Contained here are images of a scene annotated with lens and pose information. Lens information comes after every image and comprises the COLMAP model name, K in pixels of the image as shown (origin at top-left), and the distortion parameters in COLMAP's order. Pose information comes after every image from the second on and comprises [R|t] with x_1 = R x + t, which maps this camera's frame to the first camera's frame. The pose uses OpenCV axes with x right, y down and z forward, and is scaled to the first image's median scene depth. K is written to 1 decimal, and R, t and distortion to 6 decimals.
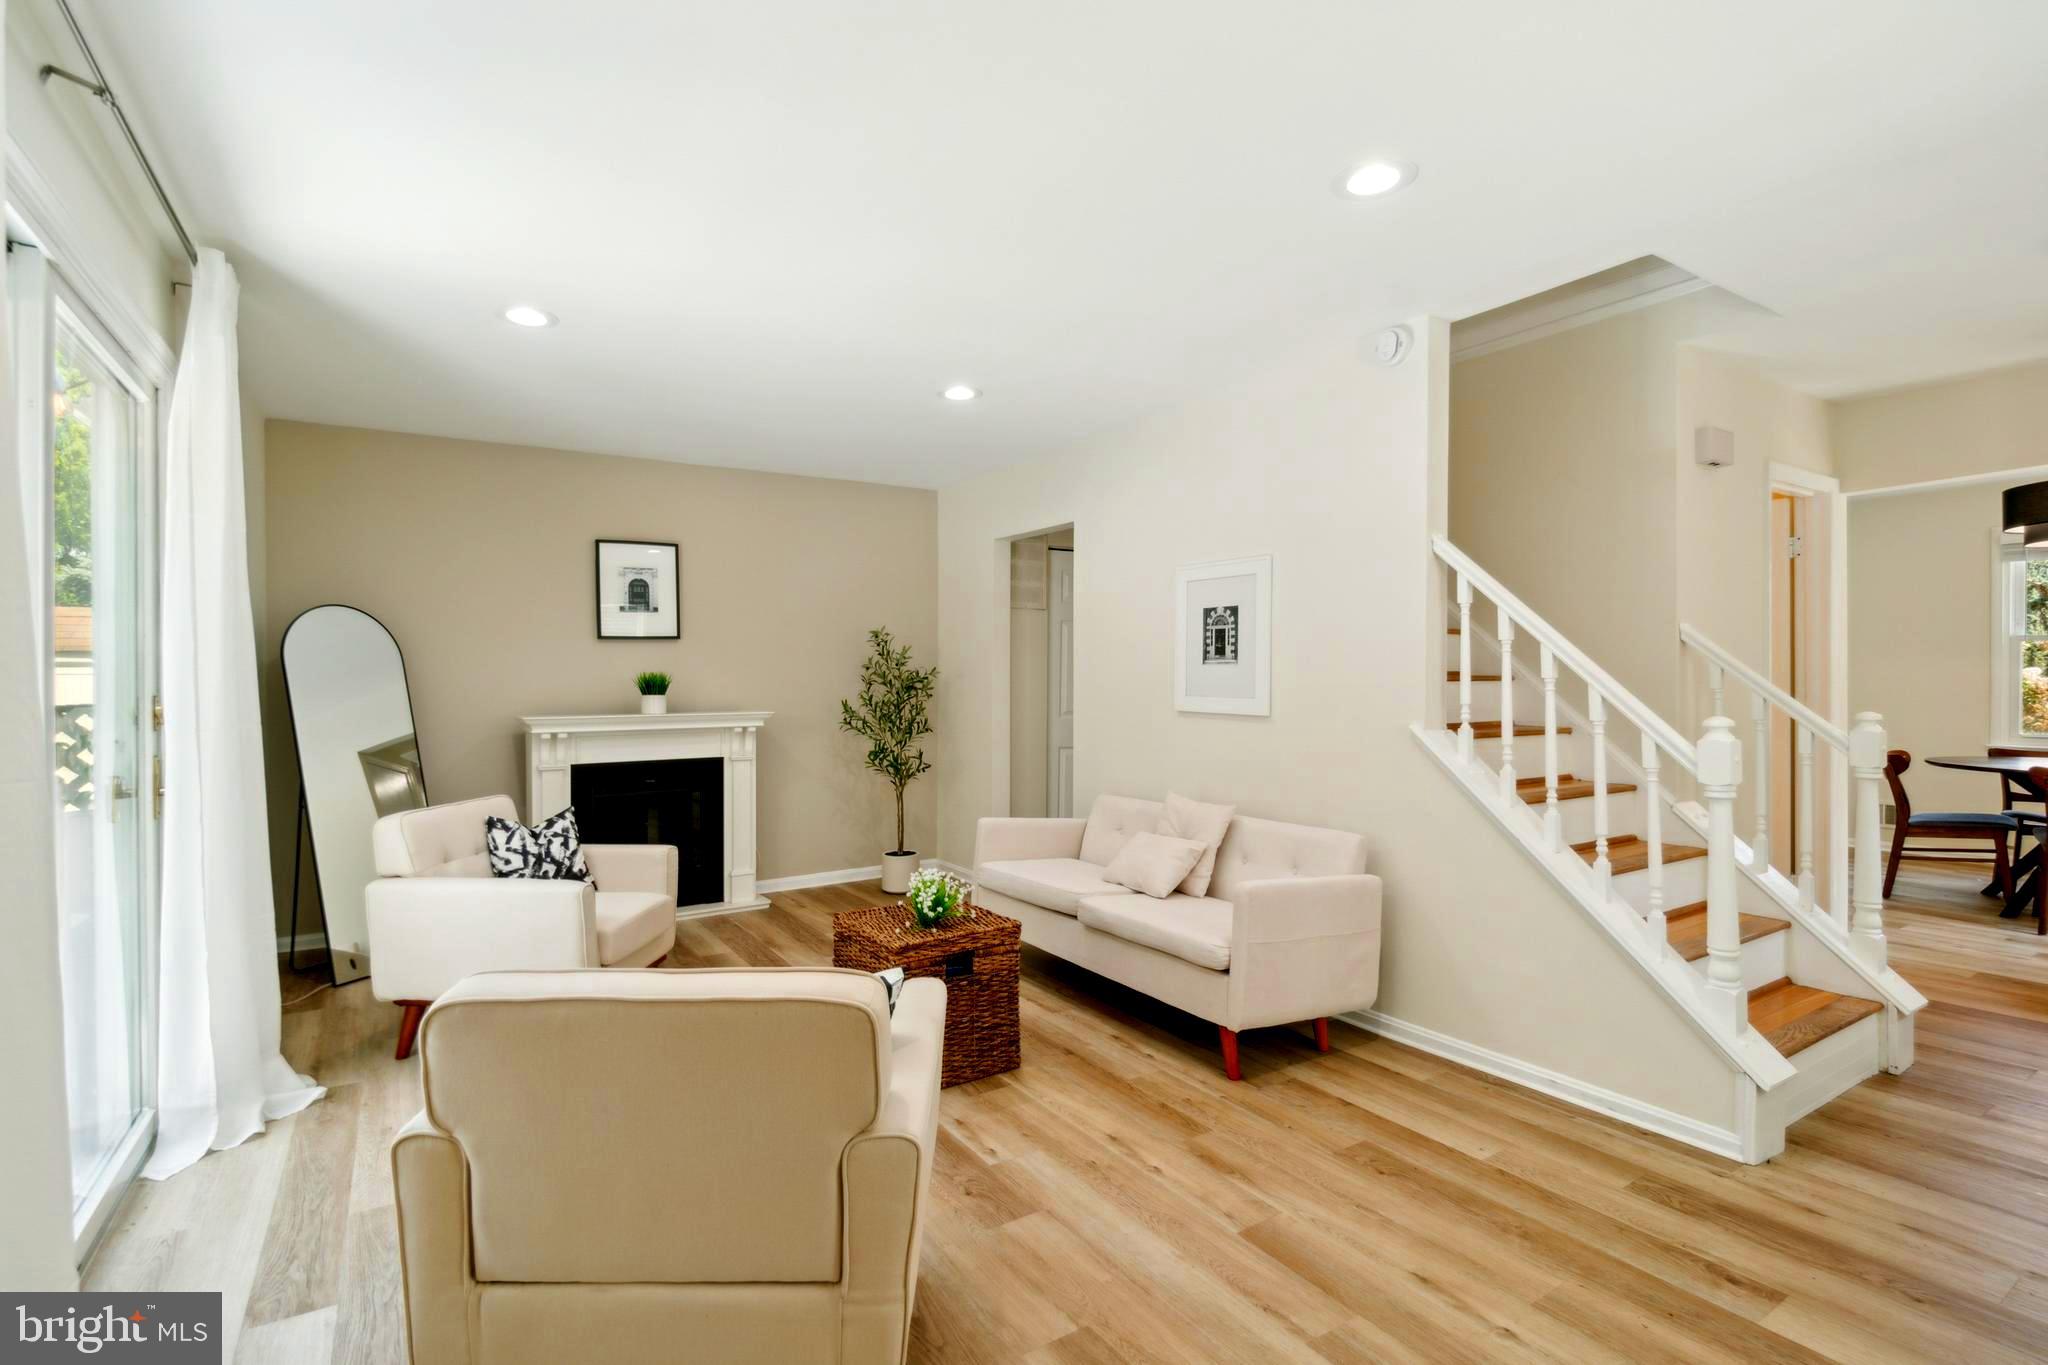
lens RADIAL K [[941.1, 0, 1009.9], [0, 941.1, 693.9], [0, 0, 1]] dist [-0.011936, 0.001589]
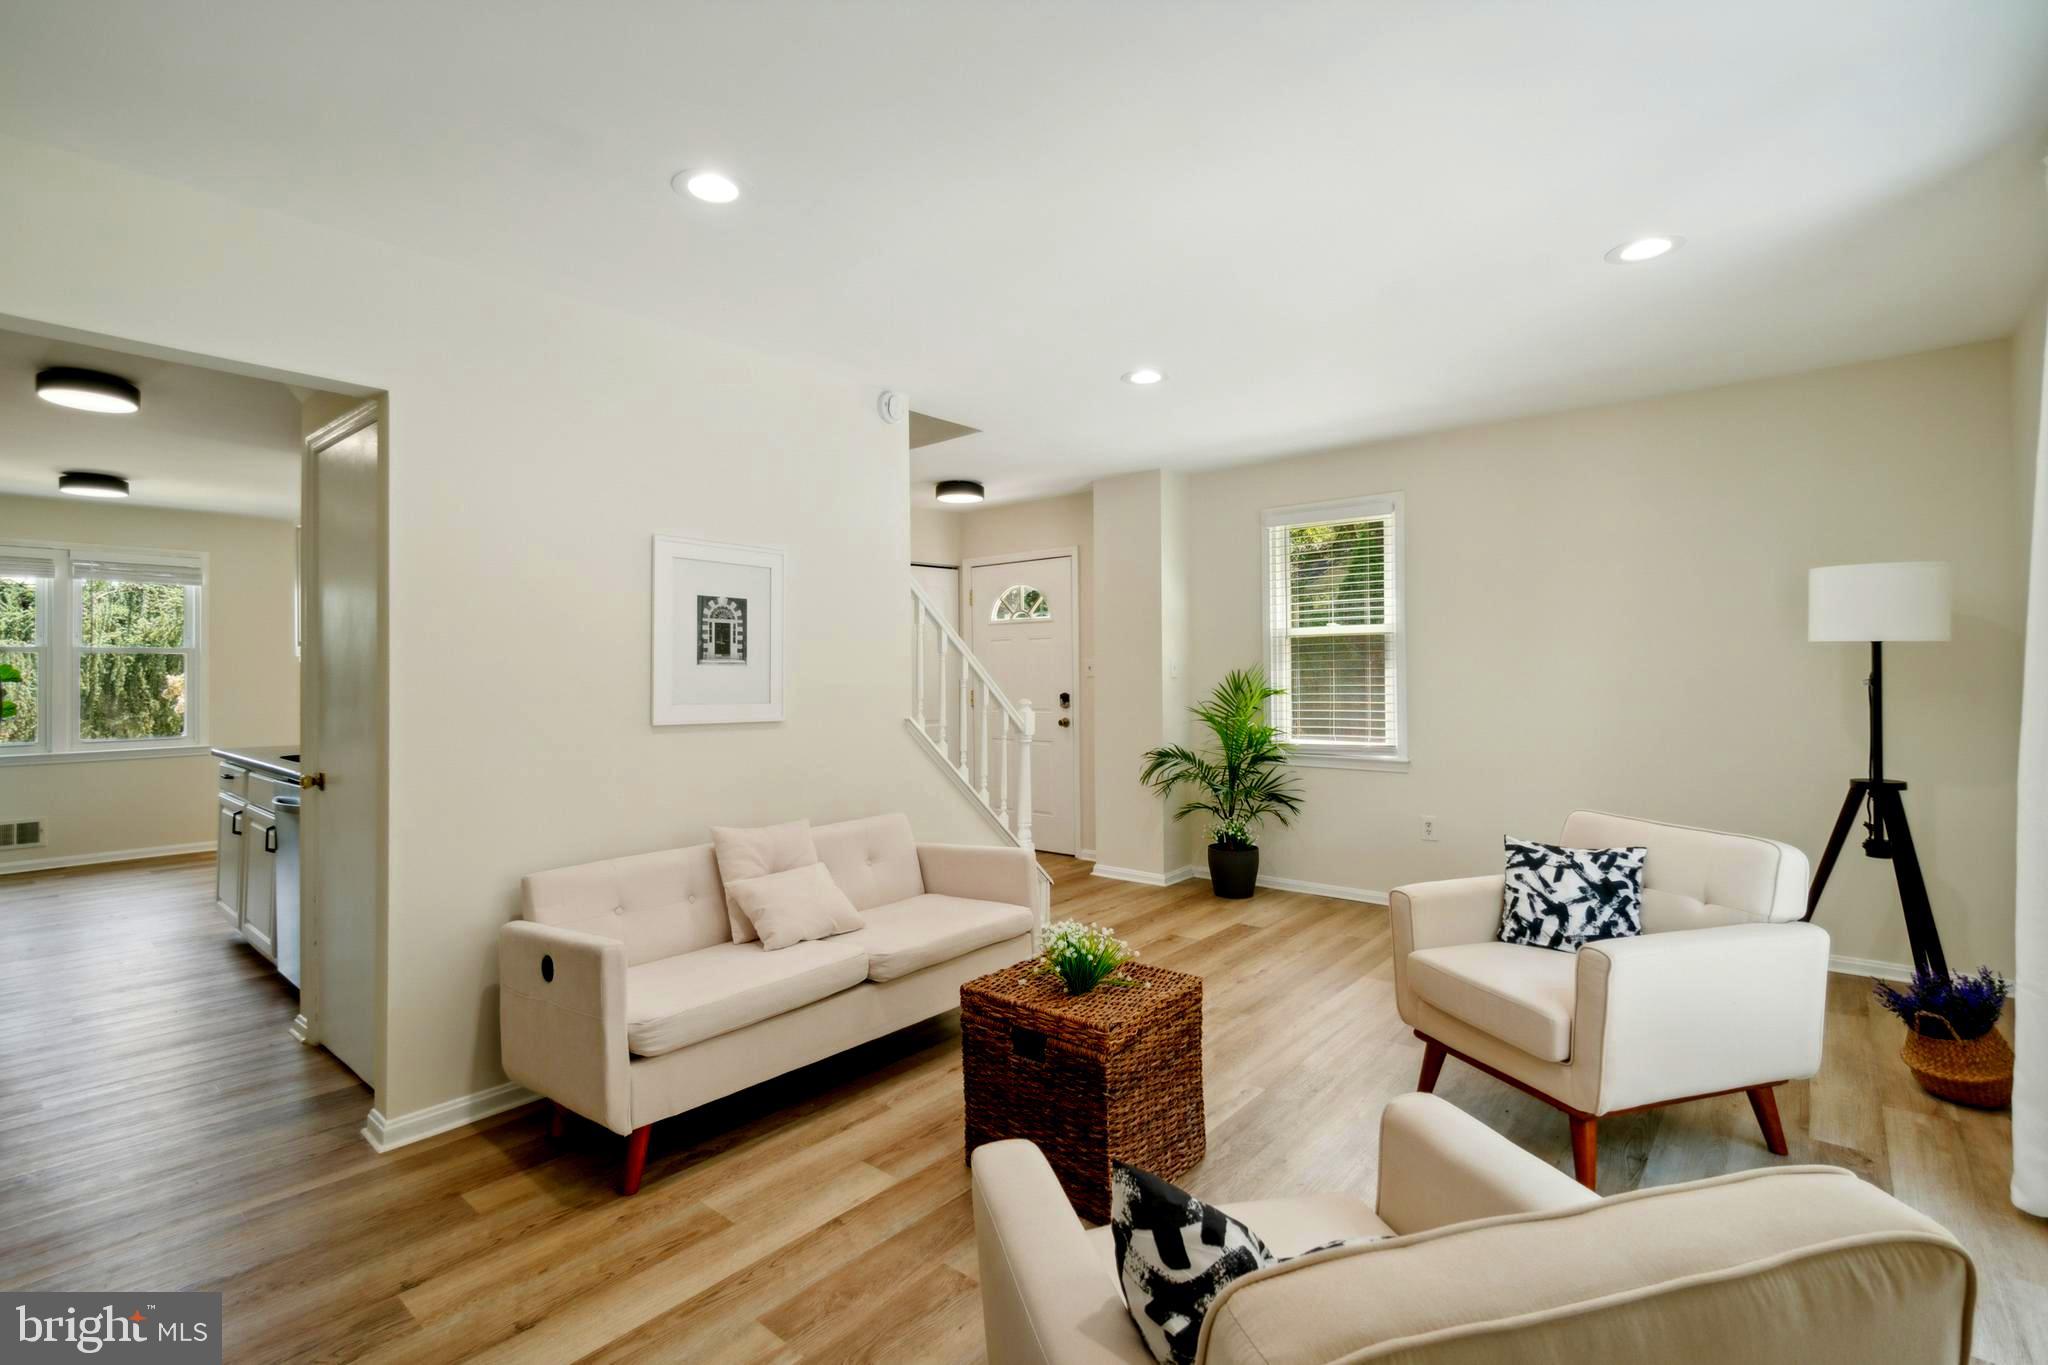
lens RADIAL K [[941.1, 0, 1016.6], [0, 941.1, 665.3], [0, 0, 1]] dist [-0.011936, 0.001589]
pose [[-0.281014, 0.002644, 0.959700, -0.657659], [0.022281, 0.999745, 0.003770, -0.028664], [-0.959445, 0.022443, -0.281001, 0.985102]]
